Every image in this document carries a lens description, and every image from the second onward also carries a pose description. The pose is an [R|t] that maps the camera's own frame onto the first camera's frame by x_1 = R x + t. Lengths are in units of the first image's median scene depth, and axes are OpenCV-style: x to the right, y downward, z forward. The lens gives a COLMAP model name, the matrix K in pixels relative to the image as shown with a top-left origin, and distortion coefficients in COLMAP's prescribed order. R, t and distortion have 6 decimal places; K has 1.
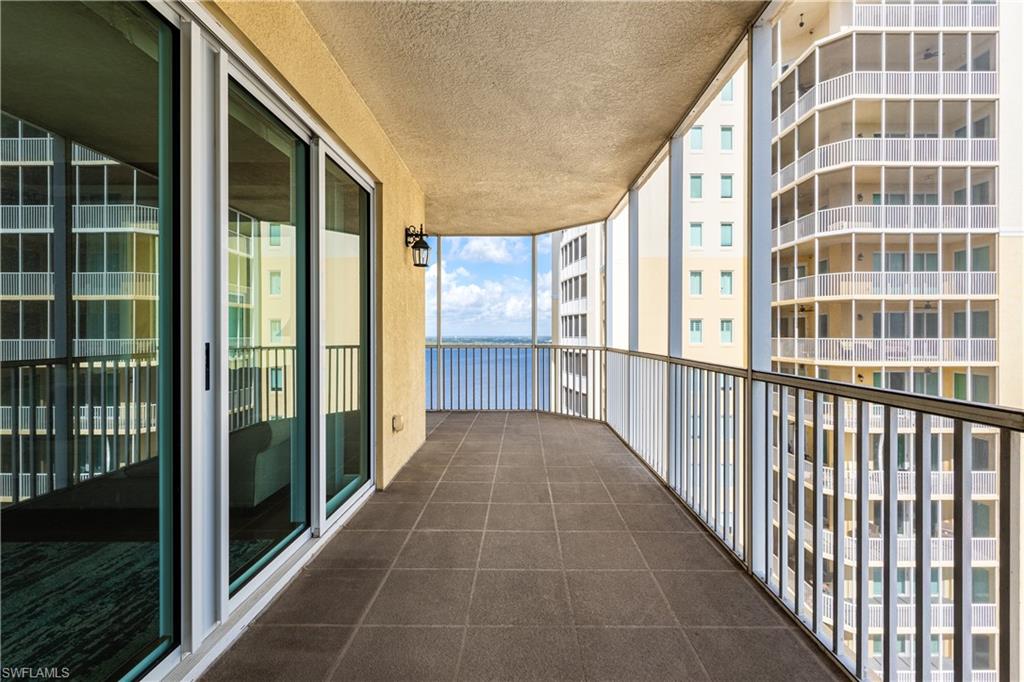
lens RADIAL K [[442.3, 0, 515.0], [0, 442.3, 332.9], [0, 0, 1]] dist [0.001892, -0.000035]
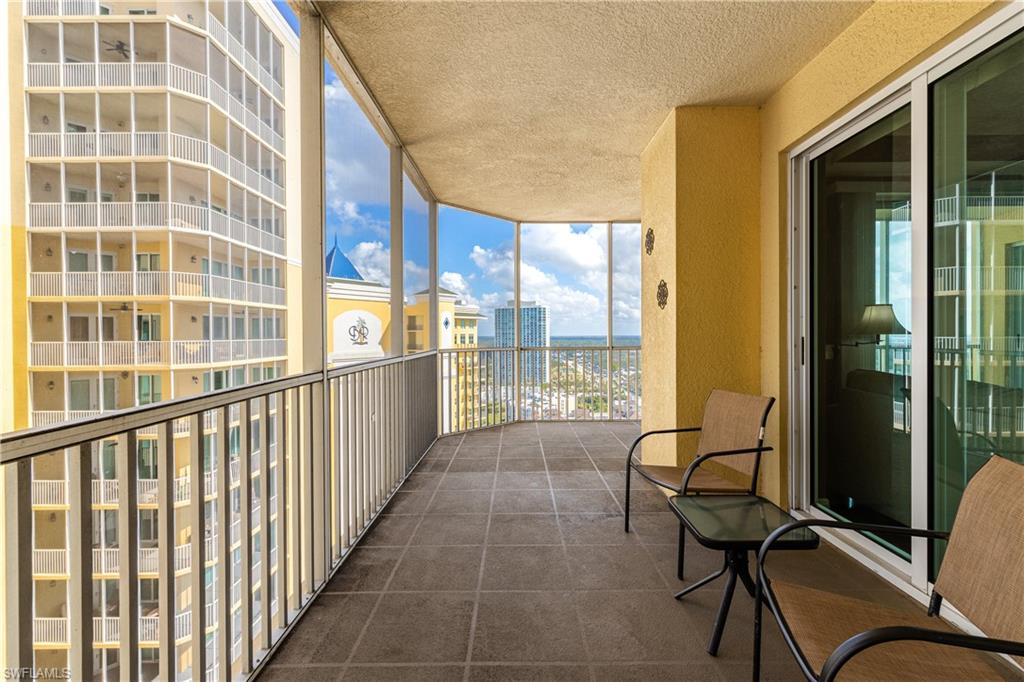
lens RADIAL K [[442.3, 0, 515.0], [0, 442.3, 332.9], [0, 0, 1]] dist [0.001892, -0.000035]
pose [[-0.006018, -0.001359, 0.999981, -0.227168], [0.007842, 0.999968, 0.001407, 0.000299], [-0.999951, 0.007850, -0.006007, 0.281205]]
